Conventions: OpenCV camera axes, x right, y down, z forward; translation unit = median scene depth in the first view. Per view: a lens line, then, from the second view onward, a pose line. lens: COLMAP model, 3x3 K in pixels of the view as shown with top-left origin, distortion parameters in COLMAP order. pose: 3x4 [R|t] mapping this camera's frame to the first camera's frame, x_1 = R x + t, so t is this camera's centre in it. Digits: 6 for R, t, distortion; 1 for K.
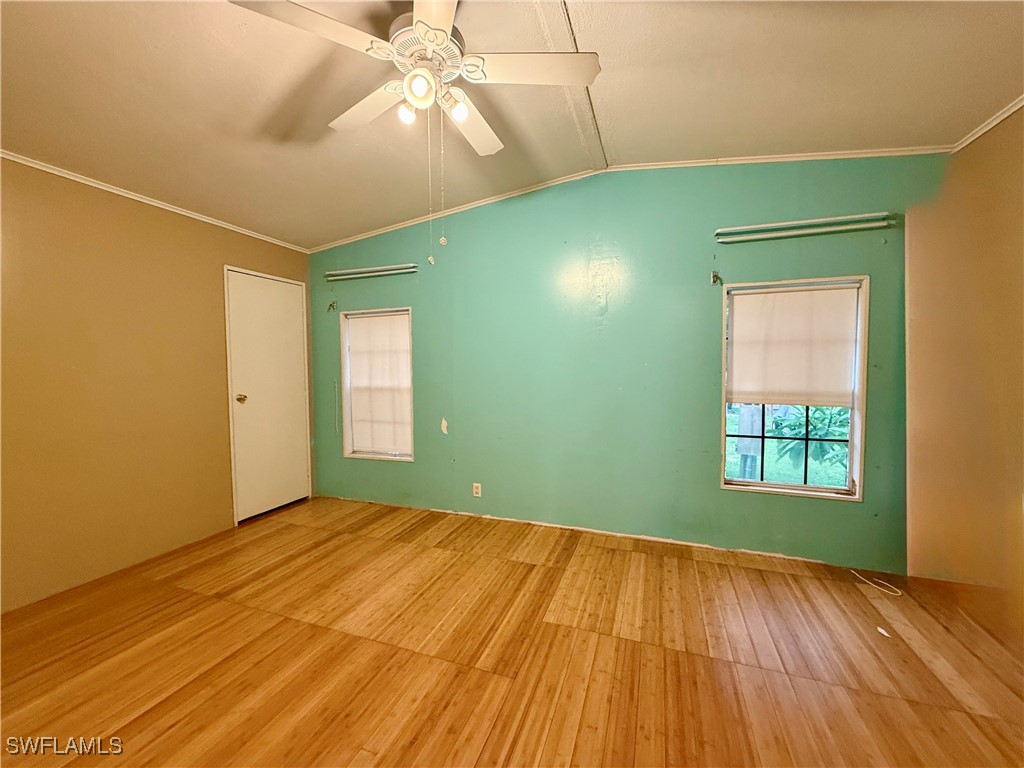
lens RADIAL K [[407.4, 0, 508.1], [0, 407.4, 382.8], [0, 0, 1]] dist [0.004096, -0.000931]
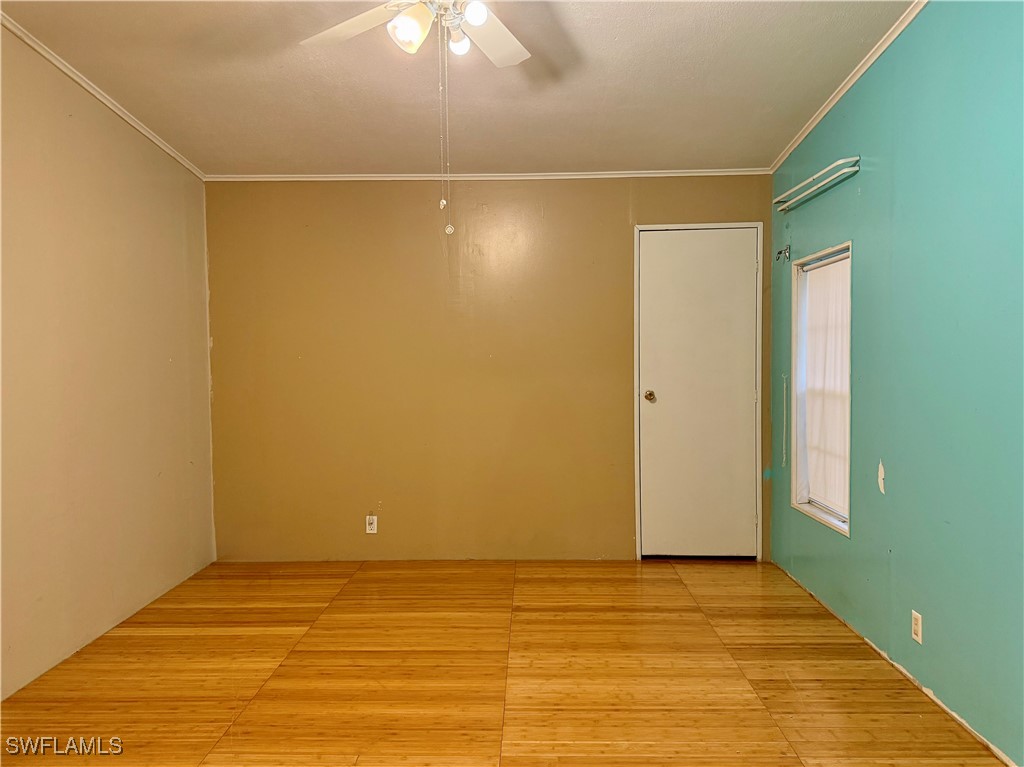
lens RADIAL K [[731.1, 0, 510.5], [0, 731.1, 384.1], [0, 0, 1]] dist [0.014573, -0.019291]
pose [[0.333146, 0.042956, -0.941896, 0.575738], [-0.031893, 0.998903, 0.034276, -0.023714], [0.942336, 0.018621, 0.334151, 0.314888]]
